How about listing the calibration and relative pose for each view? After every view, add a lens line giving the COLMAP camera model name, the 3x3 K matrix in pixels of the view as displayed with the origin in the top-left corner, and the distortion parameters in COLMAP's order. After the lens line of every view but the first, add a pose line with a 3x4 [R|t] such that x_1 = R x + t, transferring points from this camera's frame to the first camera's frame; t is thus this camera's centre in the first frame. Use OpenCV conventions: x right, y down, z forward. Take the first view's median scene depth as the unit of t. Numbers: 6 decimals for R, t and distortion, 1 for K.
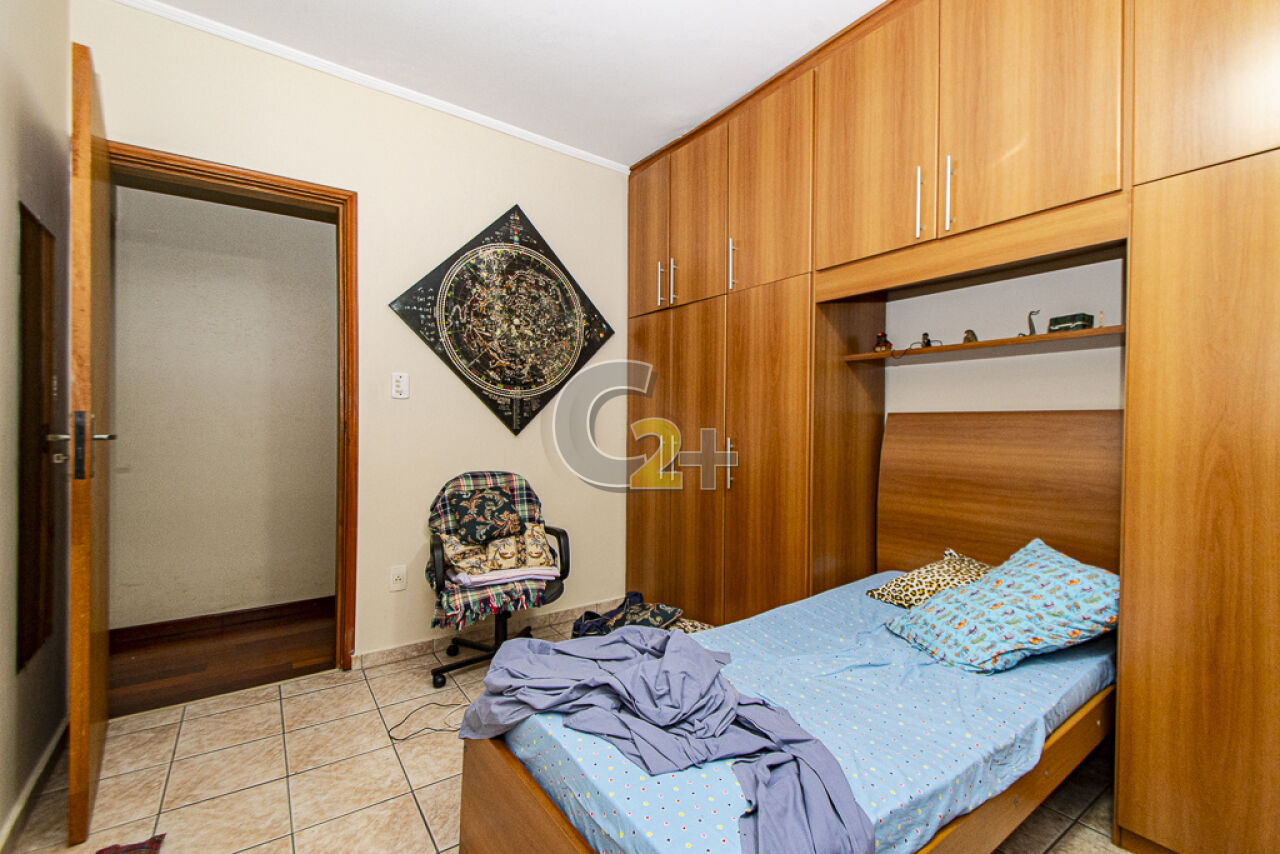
lens RADIAL K [[536.6, 0, 644.1], [0, 536.6, 428.4], [0, 0, 1]] dist [0.000848, 0.000053]
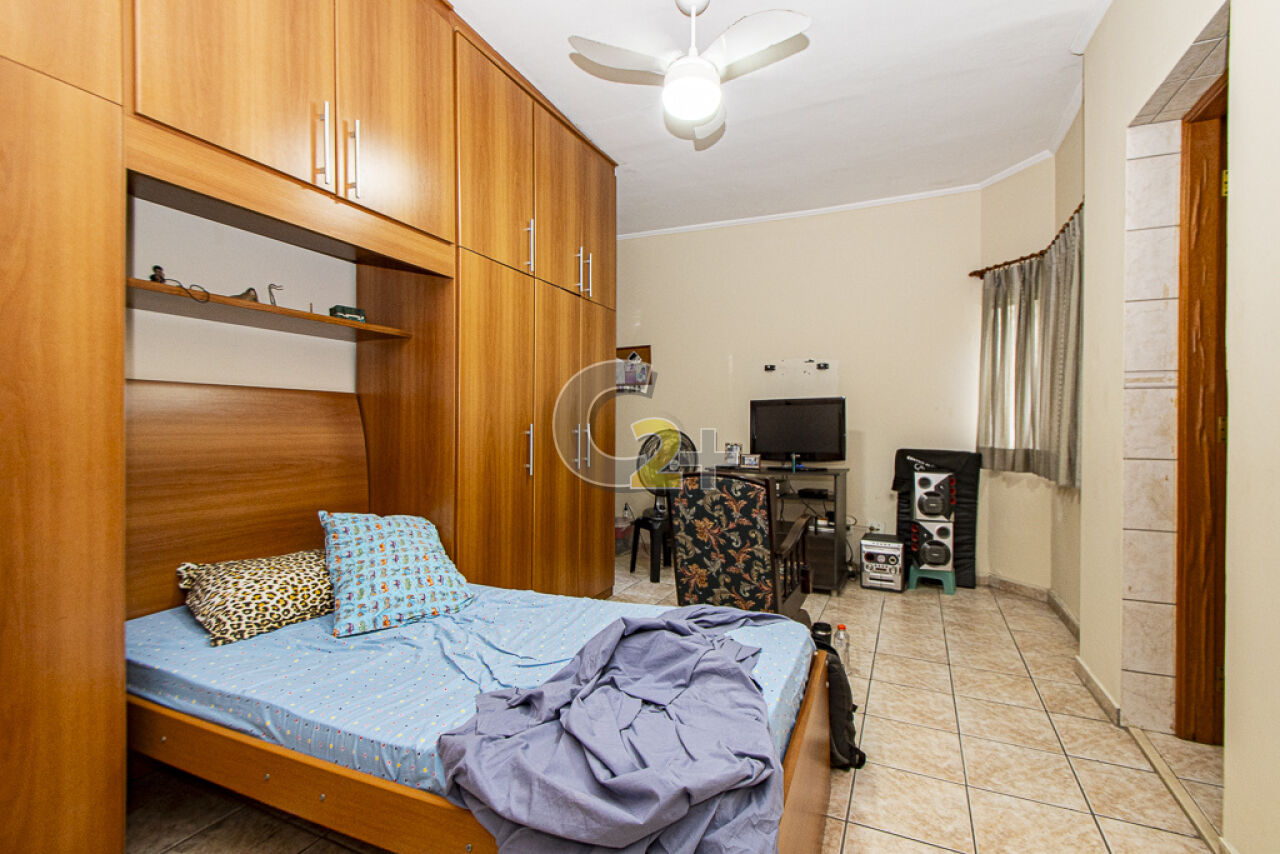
lens RADIAL K [[582.3, 0, 643.1], [0, 582.3, 430.1], [0, 0, 1]] dist [0.002498, -0.000004]
pose [[-0.523047, -0.012001, 0.852219, -0.522887], [-0.000325, 0.999904, 0.013882, 0.029121], [-0.852304, 0.006984, -0.523001, 0.984173]]
